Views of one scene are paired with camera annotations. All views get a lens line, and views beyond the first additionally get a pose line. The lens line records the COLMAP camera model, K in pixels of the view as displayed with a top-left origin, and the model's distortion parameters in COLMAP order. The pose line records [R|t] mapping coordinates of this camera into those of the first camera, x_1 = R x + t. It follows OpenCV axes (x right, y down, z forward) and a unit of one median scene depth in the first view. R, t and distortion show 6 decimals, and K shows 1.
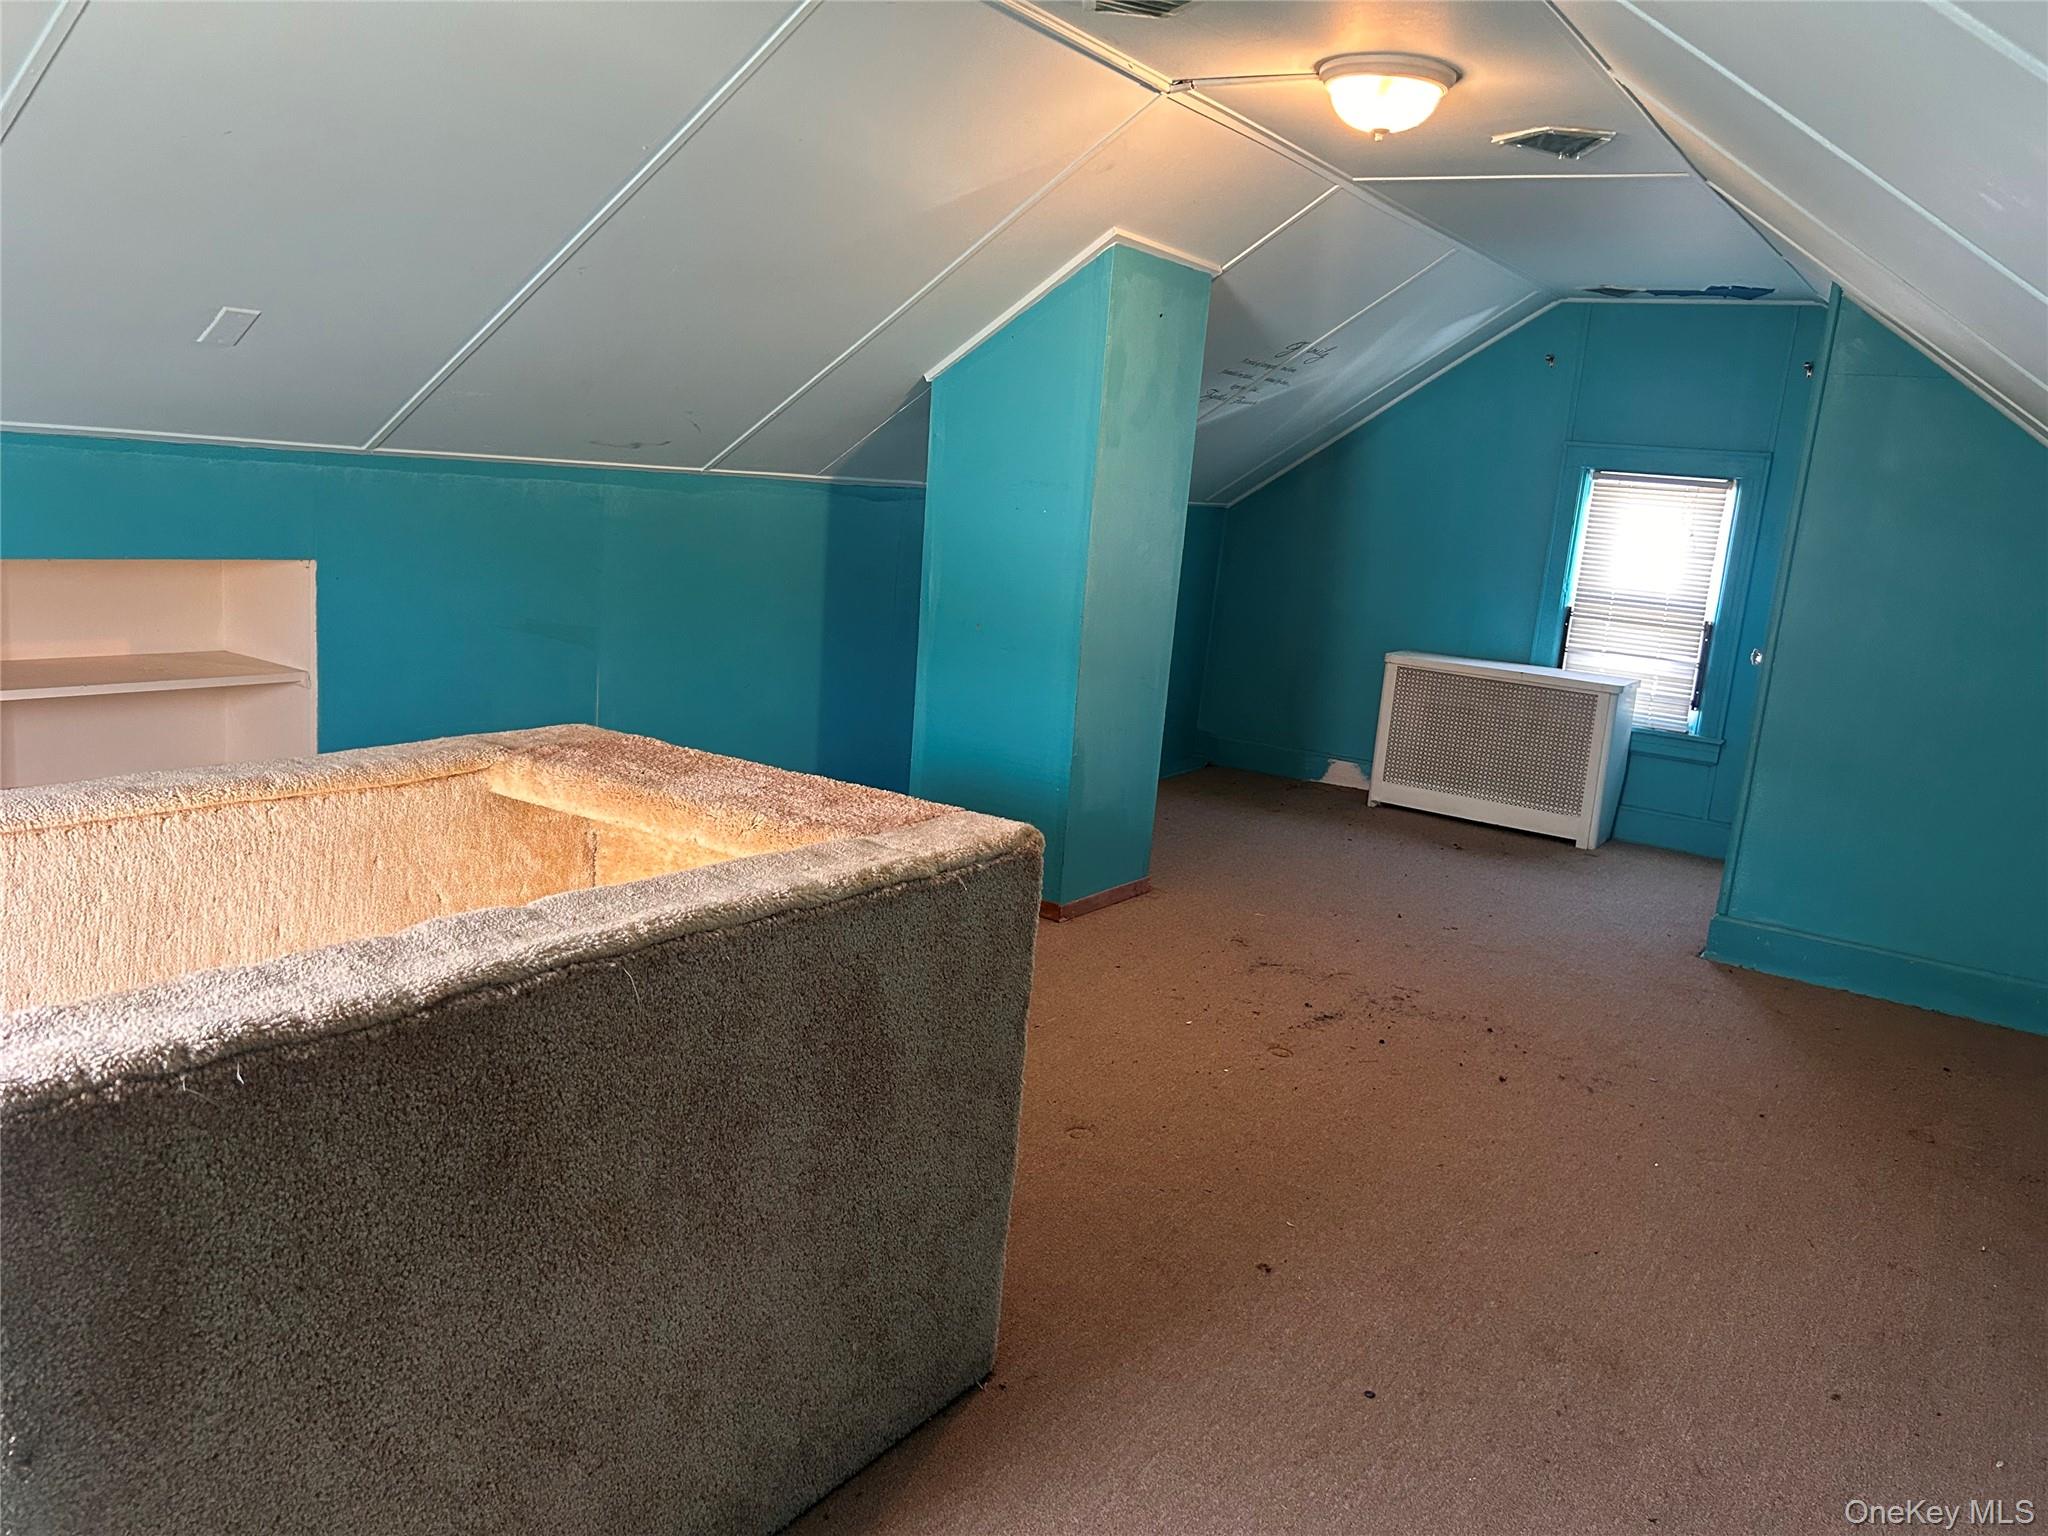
lens RADIAL K [[1537.9, 0, 1022.4], [0, 1537.9, 756.1], [0, 0, 1]] dist [0.038686, -0.012406]
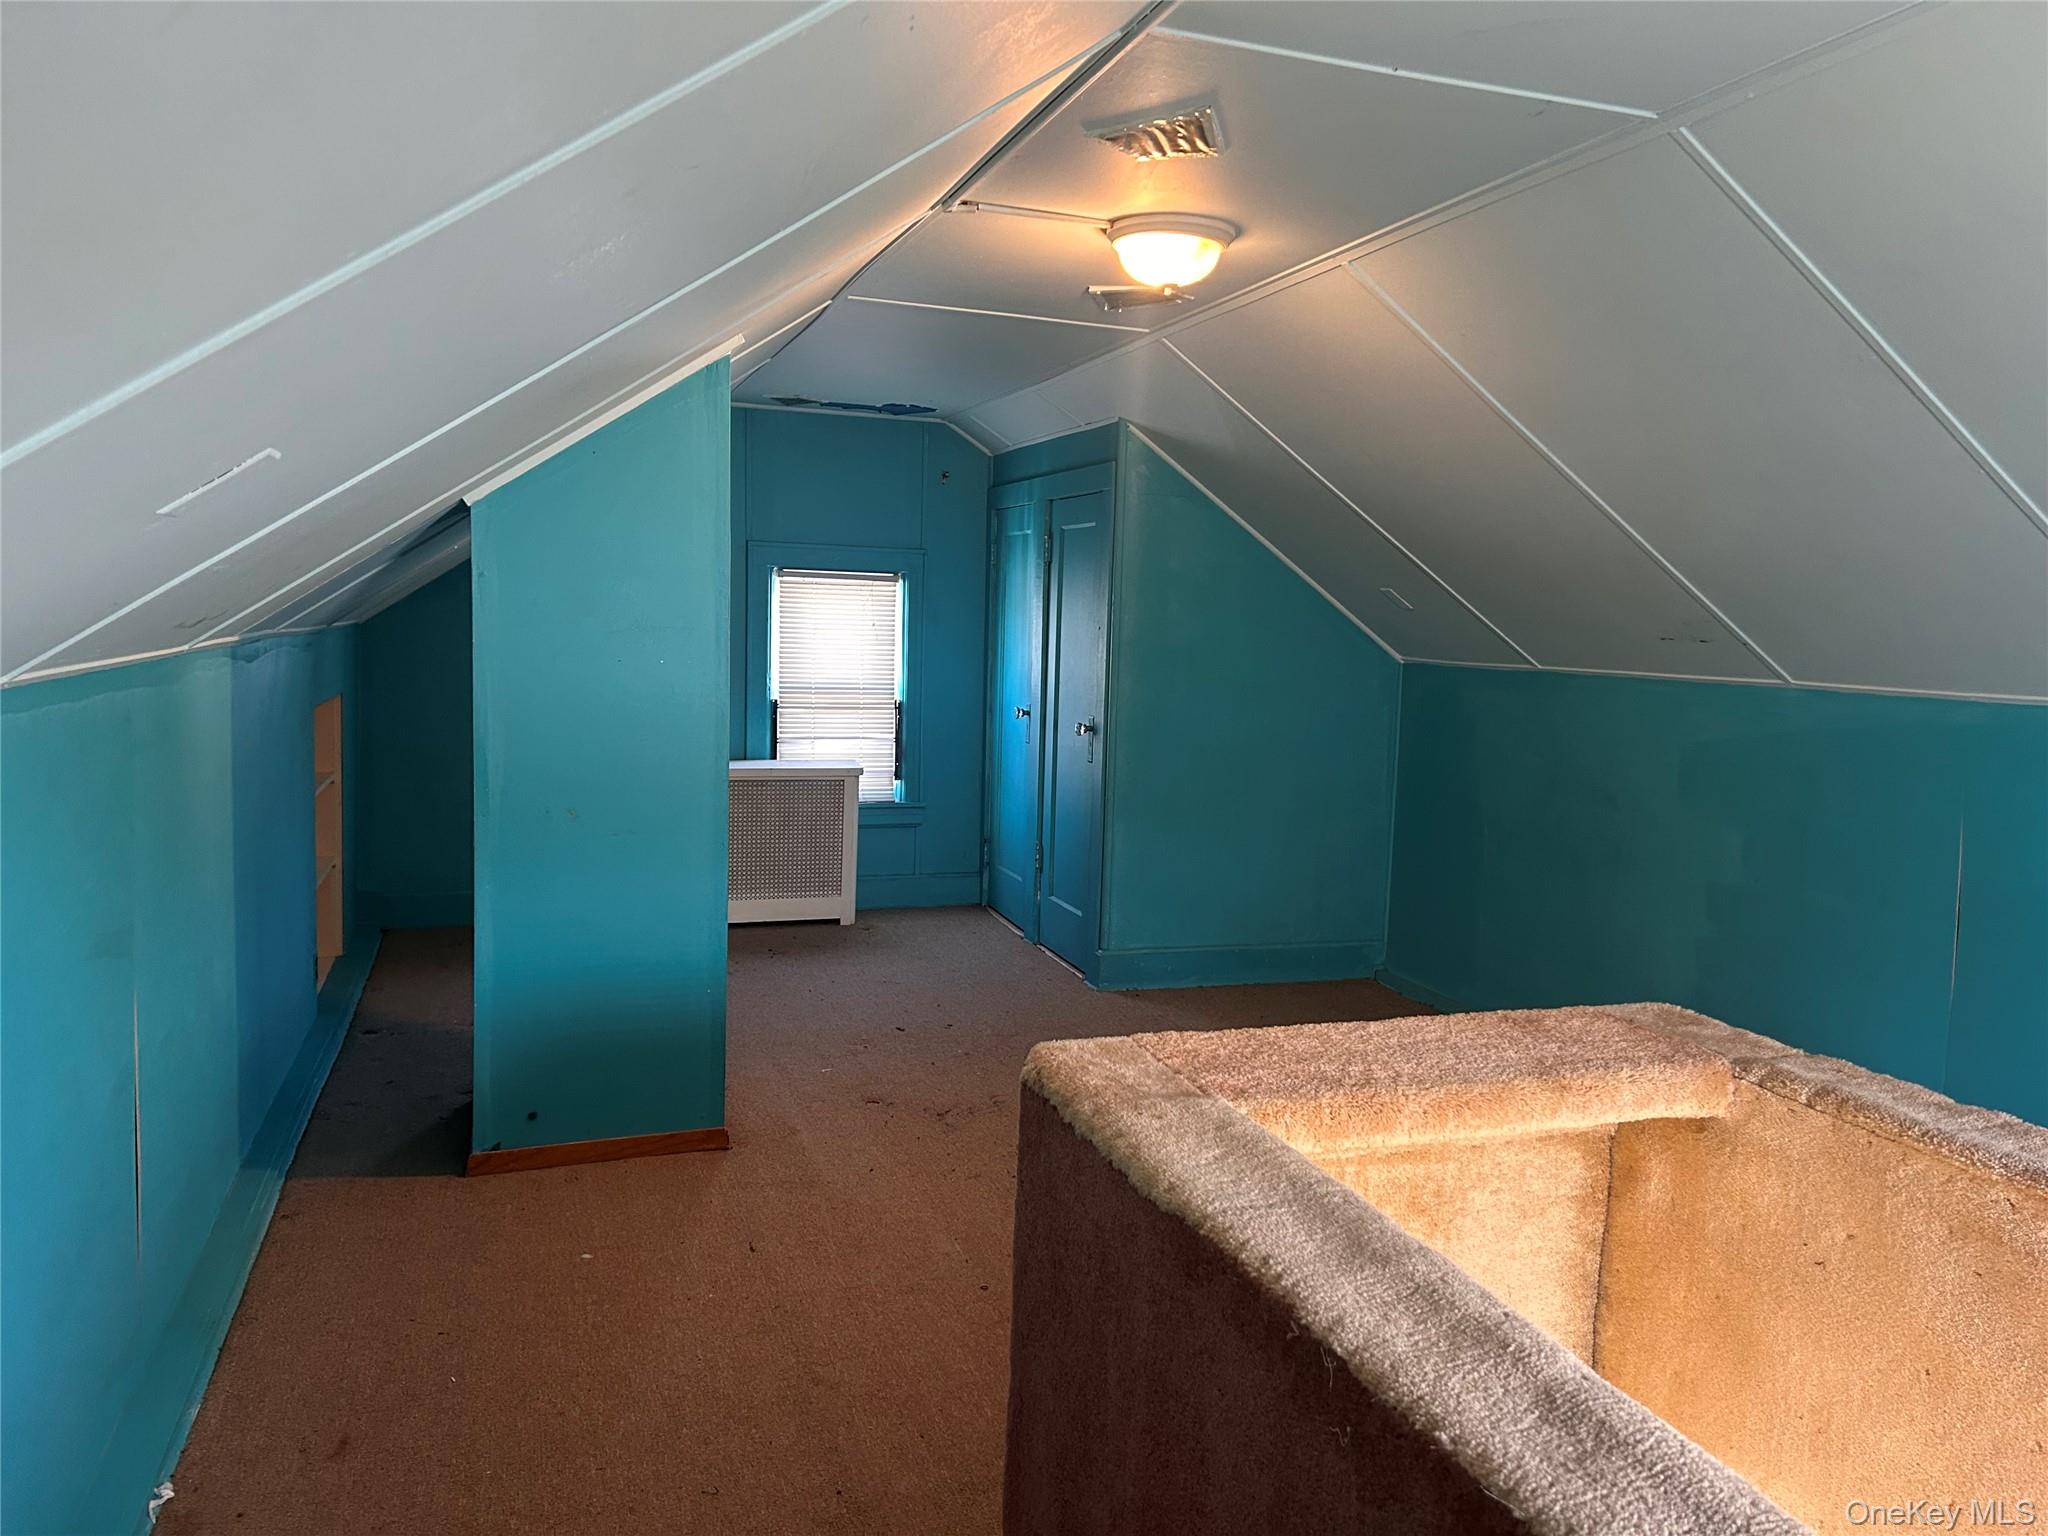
lens RADIAL K [[1537.9, 0, 1023.3], [0, 1537.9, 781.2], [0, 0, 1]] dist [0.038686, -0.012406]
pose [[0.613935, -0.152736, 0.774439, -0.363319], [0.168438, 0.983853, 0.060507, -0.080026], [-0.771176, 0.093298, 0.629749, 0.234840]]
